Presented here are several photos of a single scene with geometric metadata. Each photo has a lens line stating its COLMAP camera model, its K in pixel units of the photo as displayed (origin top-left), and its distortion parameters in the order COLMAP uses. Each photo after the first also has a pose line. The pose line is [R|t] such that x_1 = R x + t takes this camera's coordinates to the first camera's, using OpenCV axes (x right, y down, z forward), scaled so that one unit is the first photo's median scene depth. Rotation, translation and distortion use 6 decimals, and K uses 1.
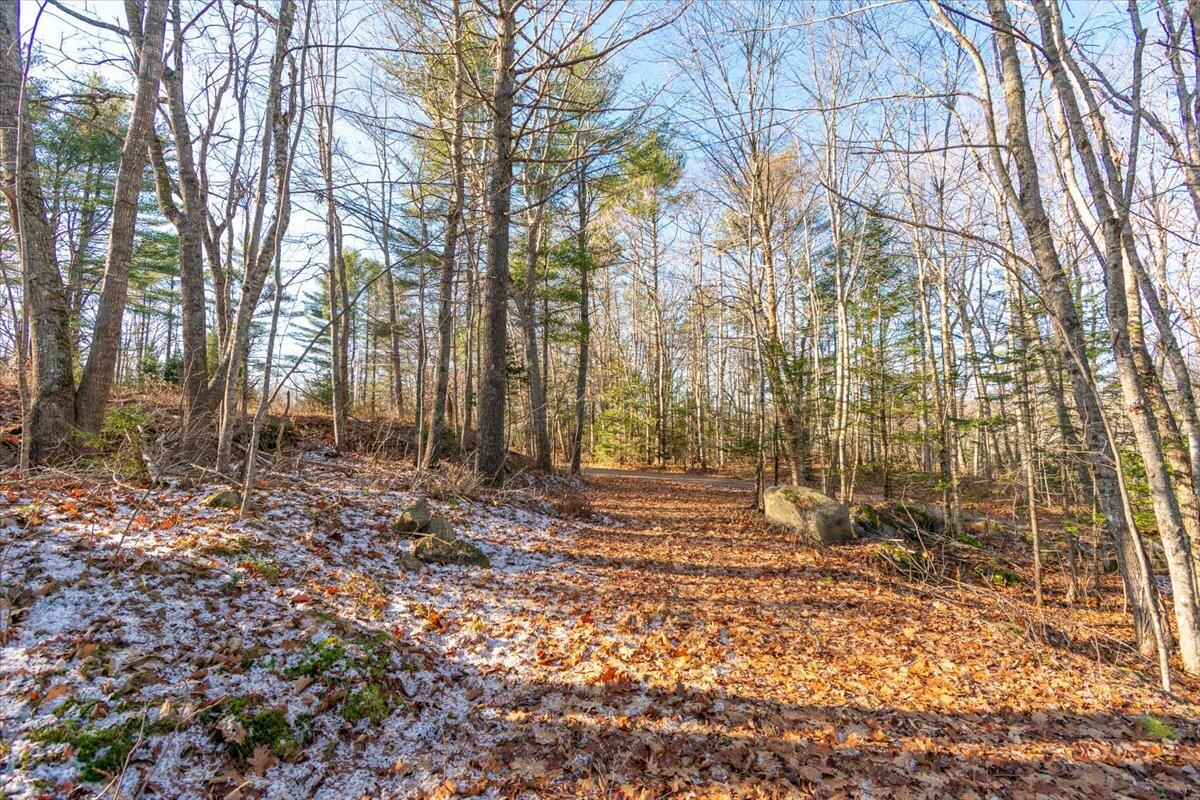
lens RADIAL K [[524.3, 0, 606.8], [0, 524.3, 397.3], [0, 0, 1]] dist [-0.001233, 0.000409]
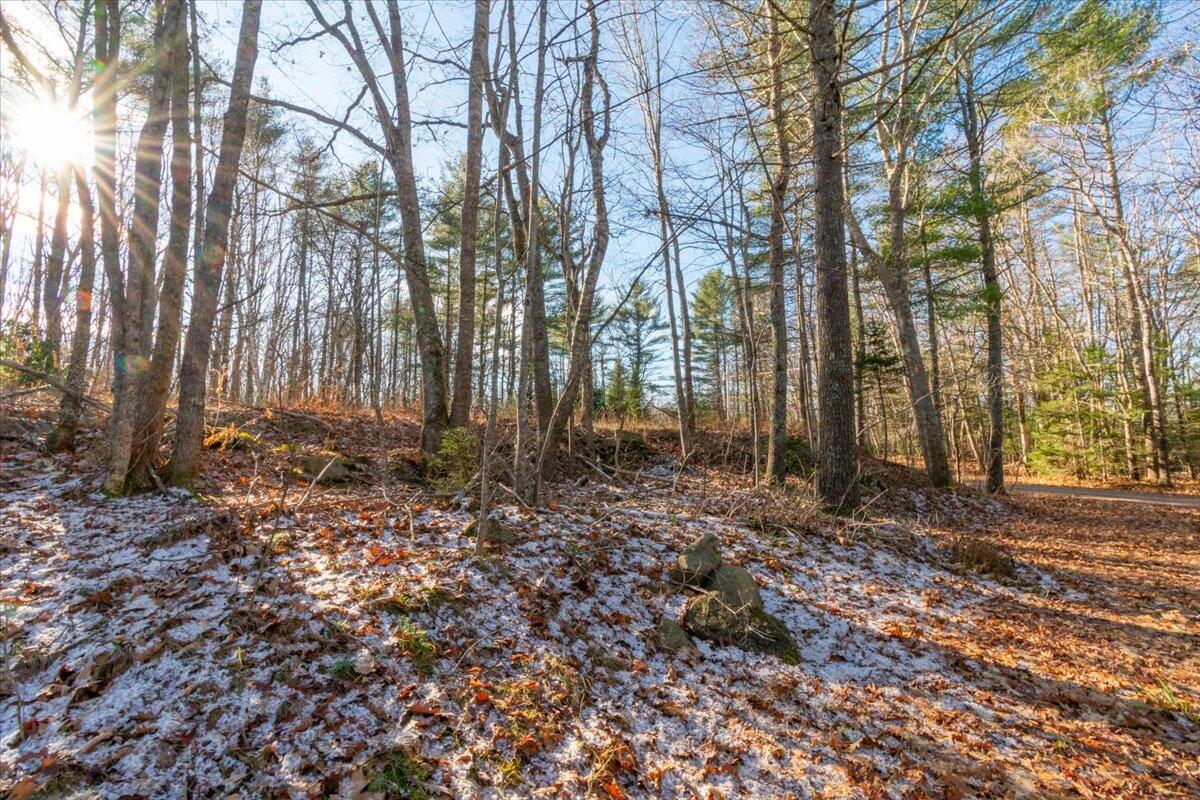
lens RADIAL K [[524.3, 0, 606.8], [0, 524.3, 397.3], [0, 0, 1]] dist [-0.001233, 0.000409]
pose [[0.761682, -0.082558, -0.642670, 0.009121], [0.072576, 0.996478, -0.041993, 0.005967], [0.643874, -0.014658, 0.764991, 0.110393]]
